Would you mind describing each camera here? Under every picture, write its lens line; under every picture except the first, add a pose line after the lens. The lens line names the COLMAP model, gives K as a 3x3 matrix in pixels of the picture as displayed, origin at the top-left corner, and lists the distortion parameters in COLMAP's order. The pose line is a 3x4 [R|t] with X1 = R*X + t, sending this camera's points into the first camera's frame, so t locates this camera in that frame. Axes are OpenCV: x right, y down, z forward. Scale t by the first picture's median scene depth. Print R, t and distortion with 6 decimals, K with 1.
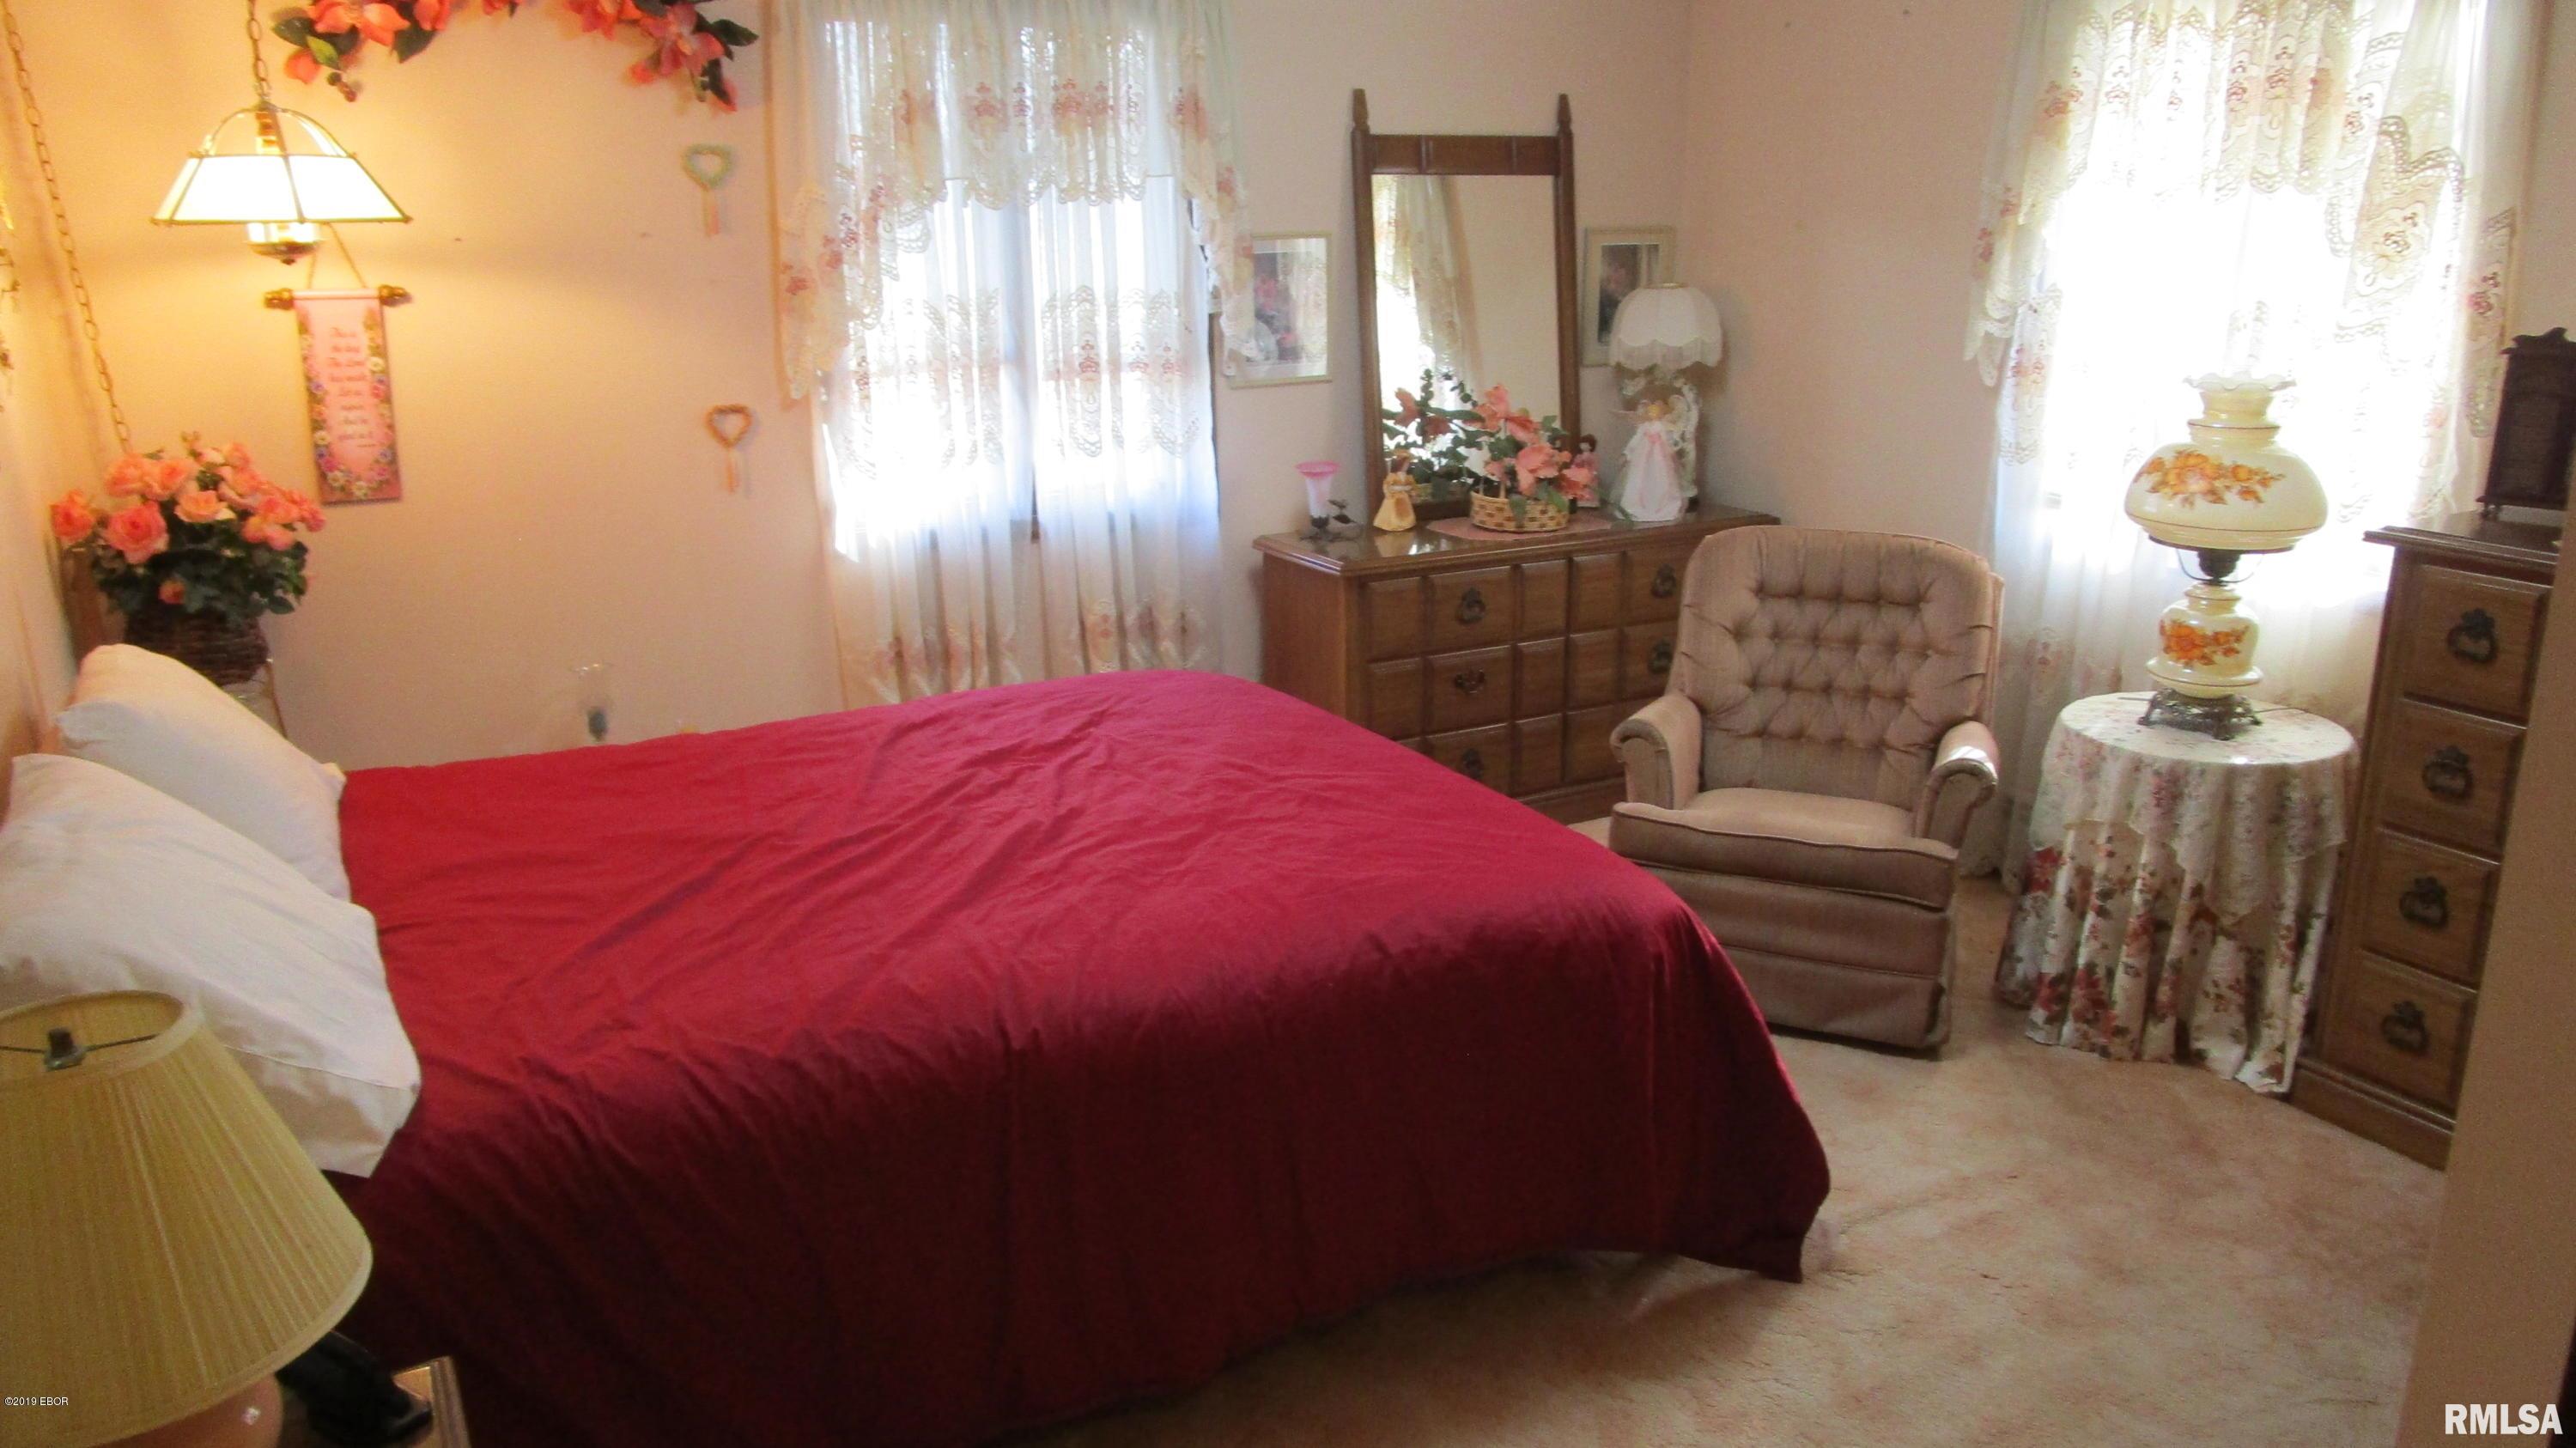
lens RADIAL K [[1833.7, 0, 1288.0], [0, 1833.7, 724.0], [0, 0, 1]] dist [-0.027866, 0.006640]
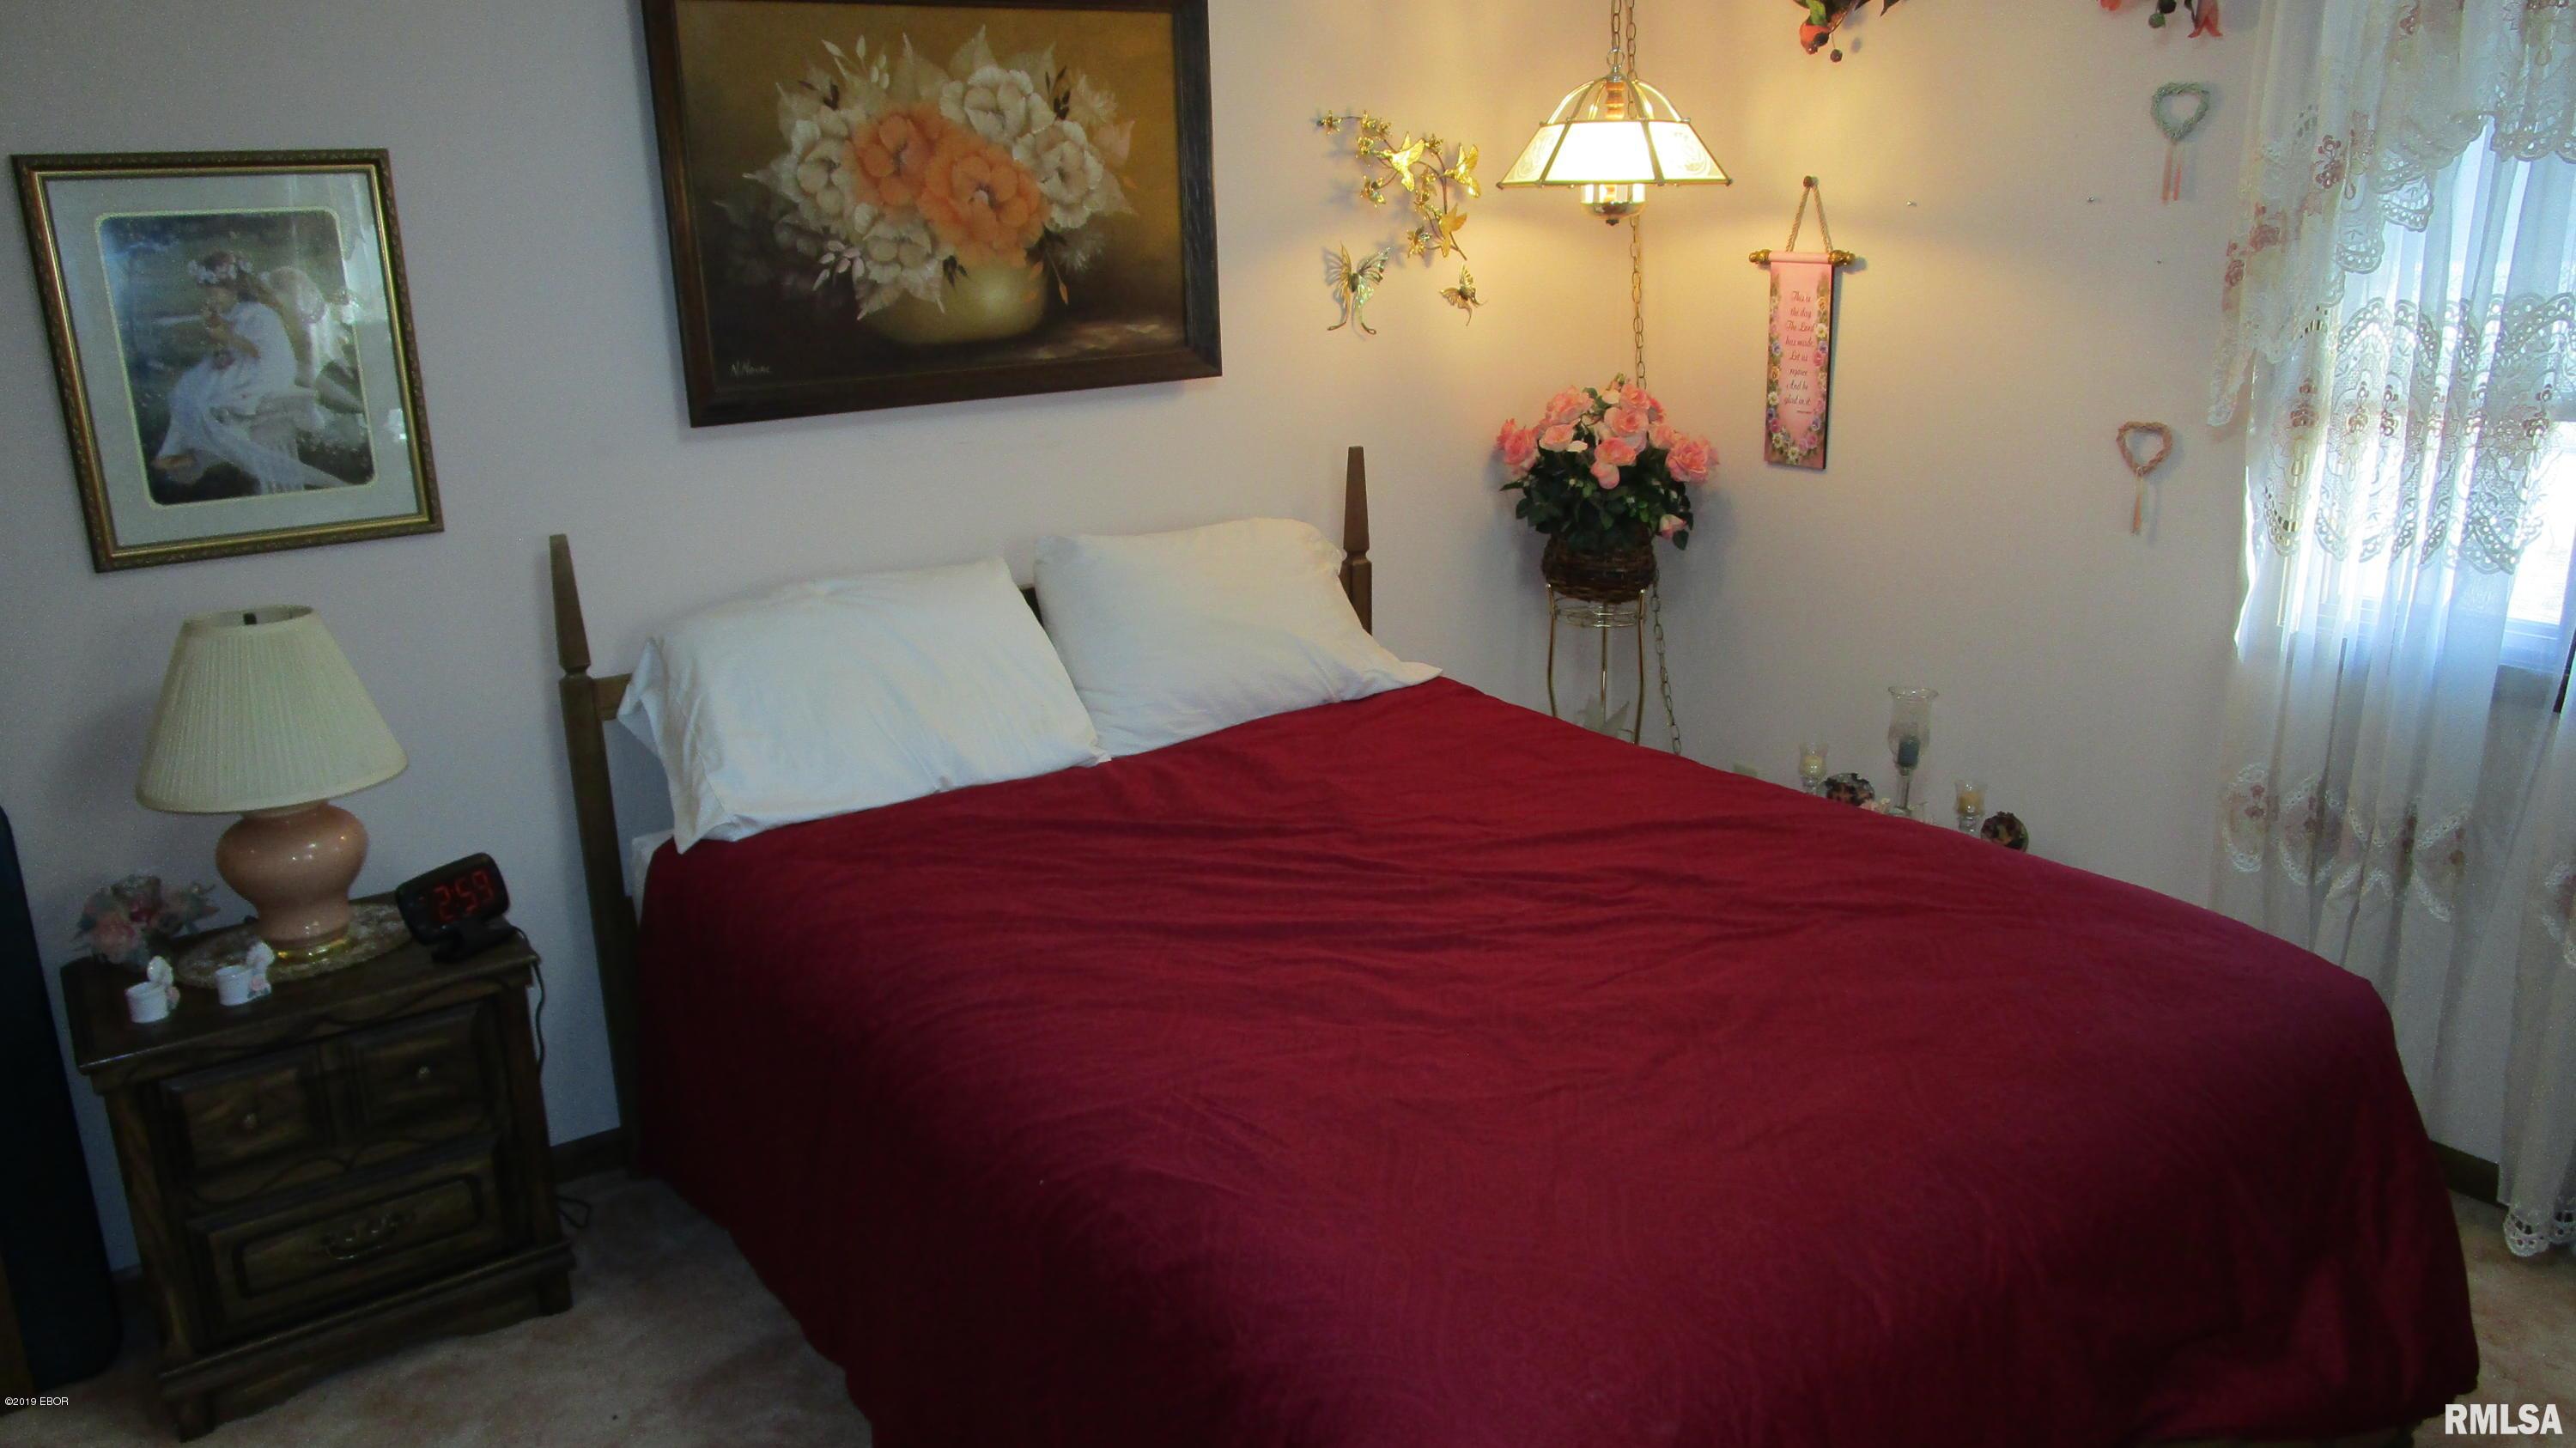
lens RADIAL K [[1833.7, 0, 1288.0], [0, 1833.7, 724.0], [0, 0, 1]] dist [-0.027866, 0.006640]
pose [[0.128241, 0.270249, -0.954212, 0.458420], [-0.255752, 0.938625, 0.231463, -0.153775], [0.958199, 0.214358, 0.189487, 0.585972]]
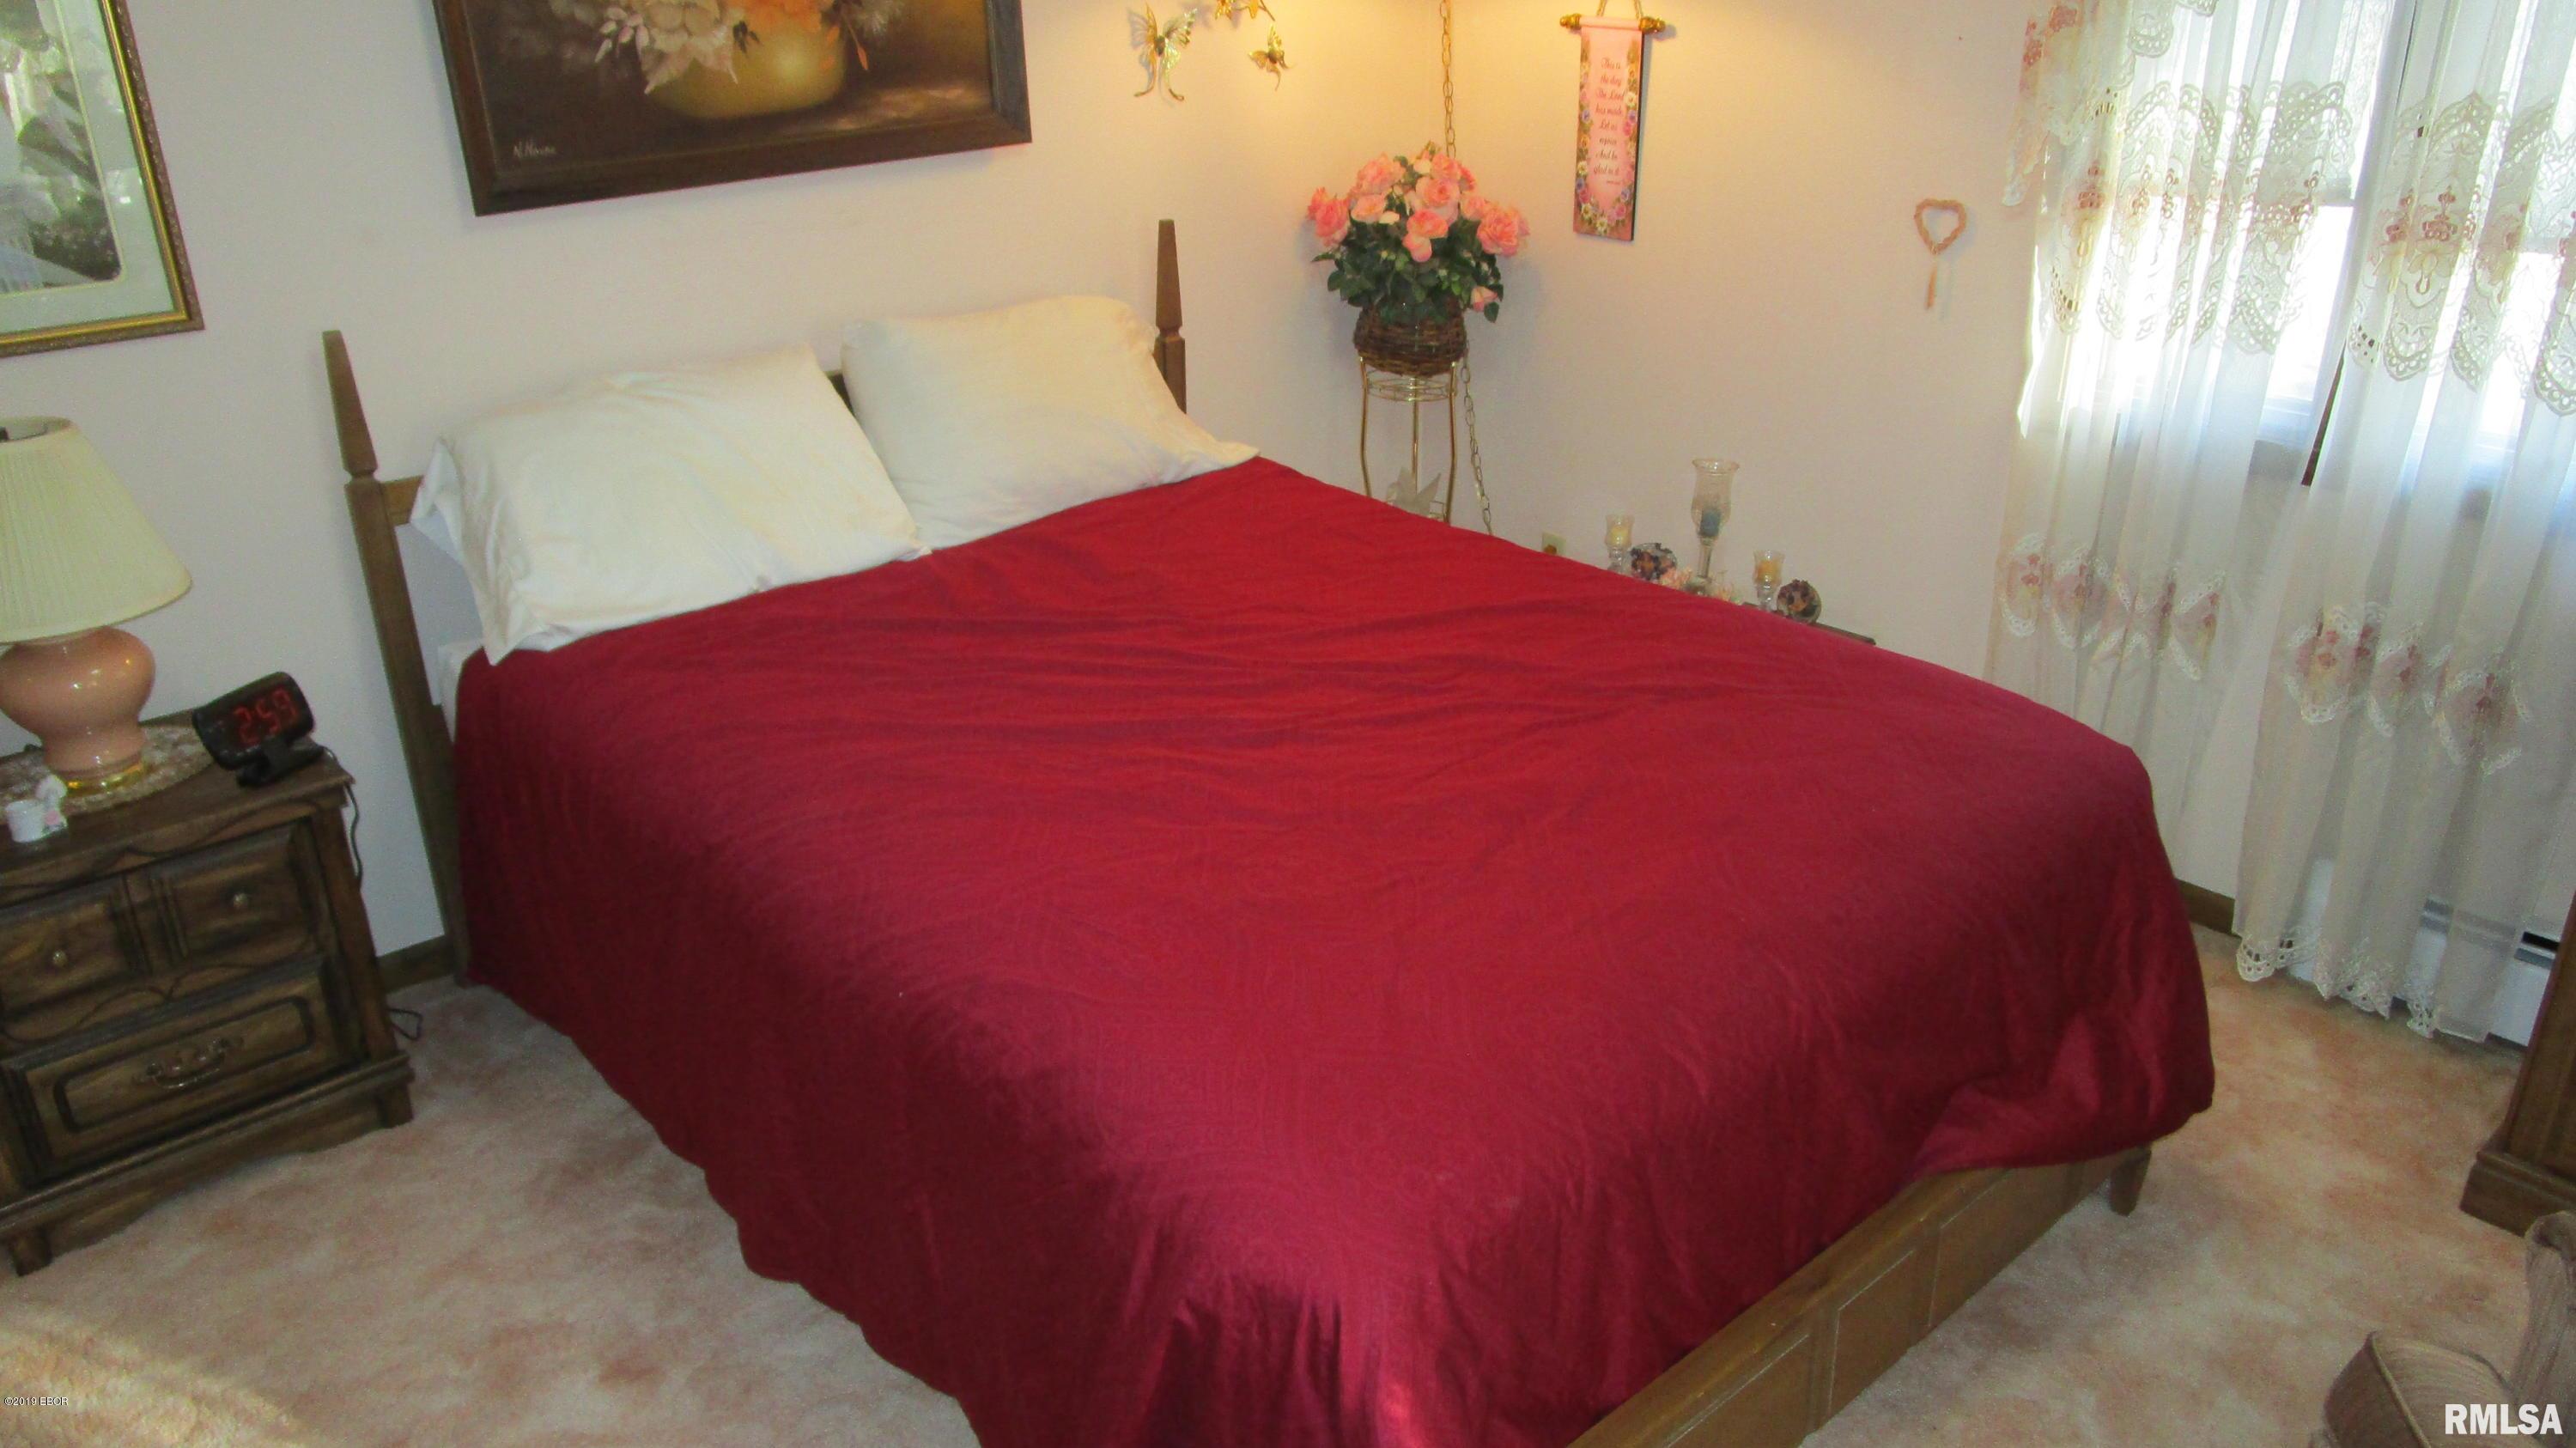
lens RADIAL K [[1833.7, 0, 1288.0], [0, 1833.7, 724.0], [0, 0, 1]] dist [-0.027866, 0.006640]
pose [[0.237826, 0.393291, -0.888122, 0.458262], [-0.264344, 0.906052, 0.330443, -0.169751], [0.934645, 0.156182, 0.319447, 0.569179]]
